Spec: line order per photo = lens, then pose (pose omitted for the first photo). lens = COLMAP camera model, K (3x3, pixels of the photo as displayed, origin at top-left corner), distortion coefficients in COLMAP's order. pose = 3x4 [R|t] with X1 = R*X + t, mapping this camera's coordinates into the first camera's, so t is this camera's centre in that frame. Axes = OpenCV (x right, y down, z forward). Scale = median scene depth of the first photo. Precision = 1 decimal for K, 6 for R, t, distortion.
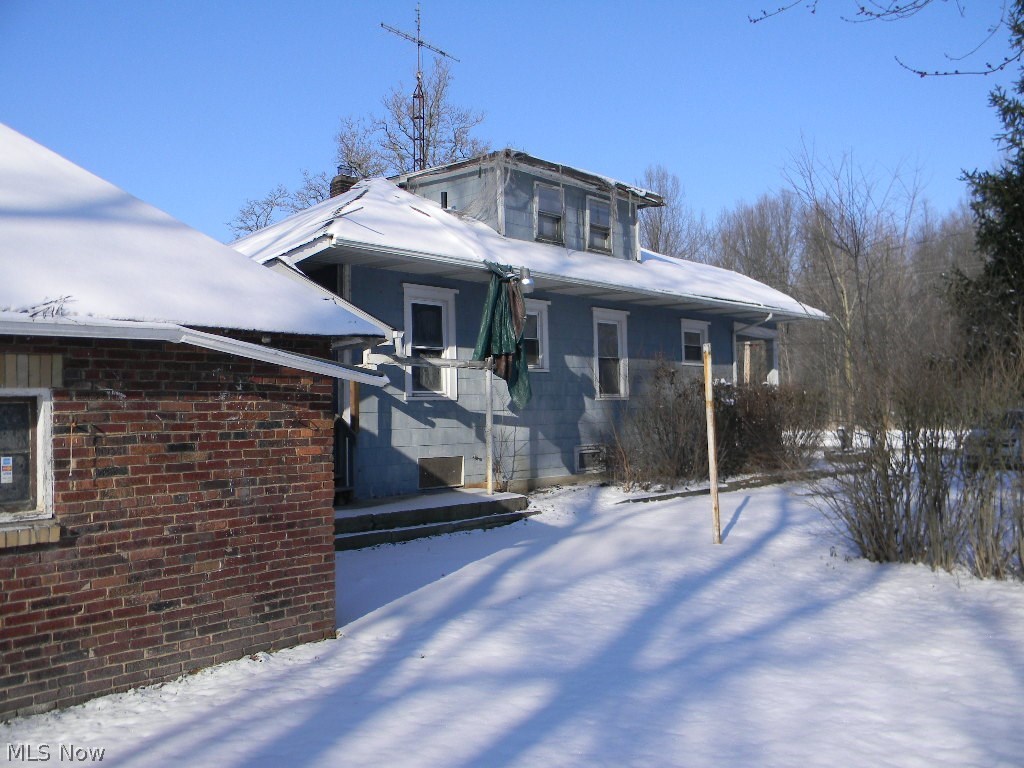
lens RADIAL K [[826.8, 0, 510.1], [0, 826.8, 380.7], [0, 0, 1]] dist [0.013627, -0.022272]
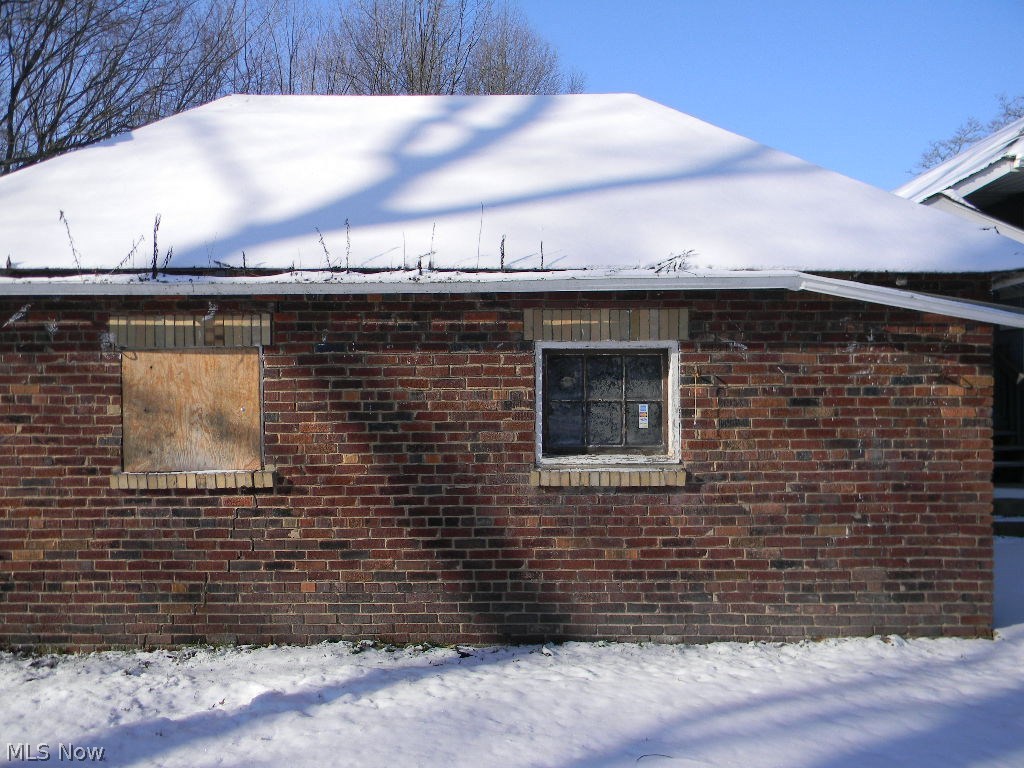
lens RADIAL K [[826.8, 0, 510.1], [0, 826.8, 380.7], [0, 0, 1]] dist [0.013627, -0.022272]
pose [[0.705763, 0.015836, -0.708271, 0.035772], [0.016106, 0.999133, 0.038388, 0.014842], [0.708265, -0.038501, 0.704896, 0.097175]]
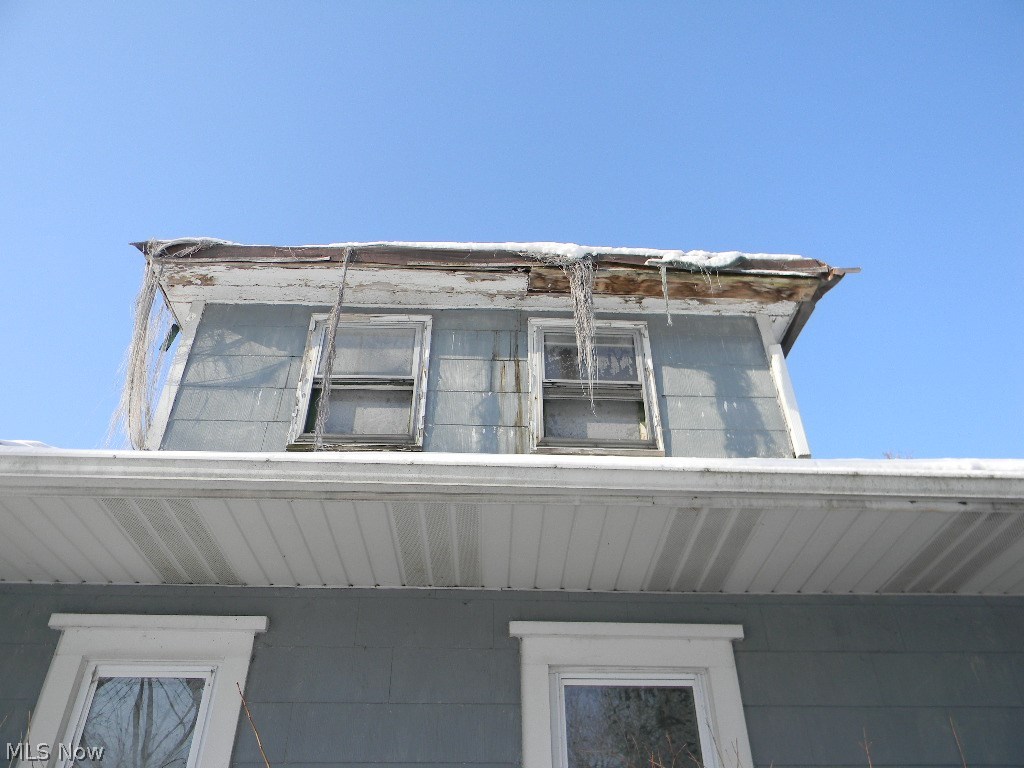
lens RADIAL K [[826.8, 0, 510.1], [0, 826.8, 380.7], [0, 0, 1]] dist [0.013627, -0.022272]
pose [[0.713663, -0.335072, -0.615151, 0.483634], [0.012203, 0.883988, -0.467351, -0.044081], [0.700382, 0.326025, 0.634958, 1.227772]]
